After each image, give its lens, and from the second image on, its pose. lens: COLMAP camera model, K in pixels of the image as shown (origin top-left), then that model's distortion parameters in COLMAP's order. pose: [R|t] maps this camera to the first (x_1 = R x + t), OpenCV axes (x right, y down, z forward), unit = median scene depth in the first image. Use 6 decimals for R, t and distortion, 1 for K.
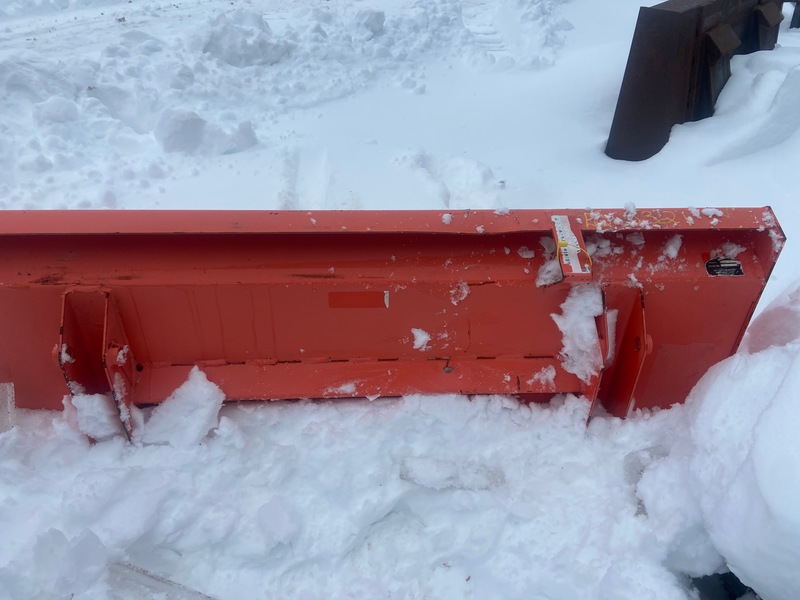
lens RADIAL K [[606.2, 0, 414.4], [0, 606.2, 300.5], [0, 0, 1]] dist [0.110241, -0.146011]
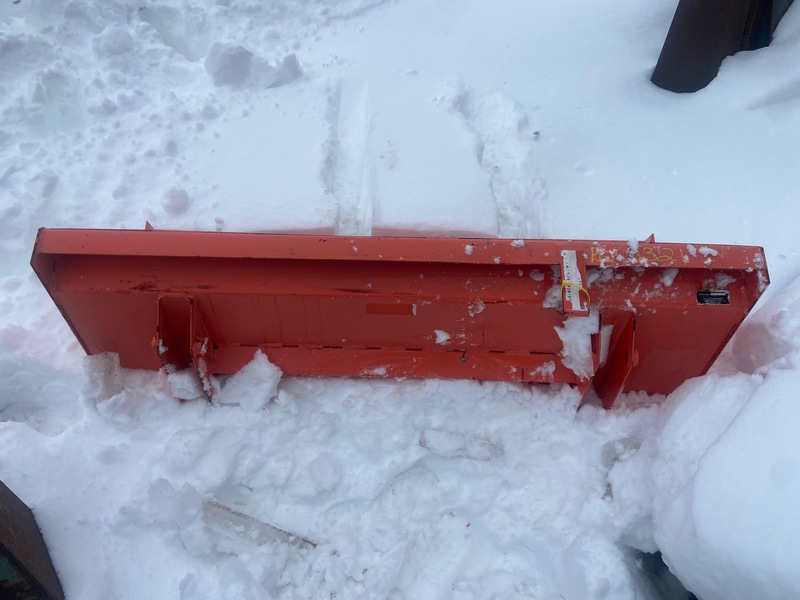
lens RADIAL K [[601.7, 0, 400.0], [0, 601.7, 300.0], [0, 0, 1]] dist [0.104147, -0.135464]
pose [[0.995807, 0.055441, -0.072763, 0.010727], [-0.037184, 0.972060, 0.231770, -0.289202], [0.083579, -0.228093, 0.970045, -0.143666]]
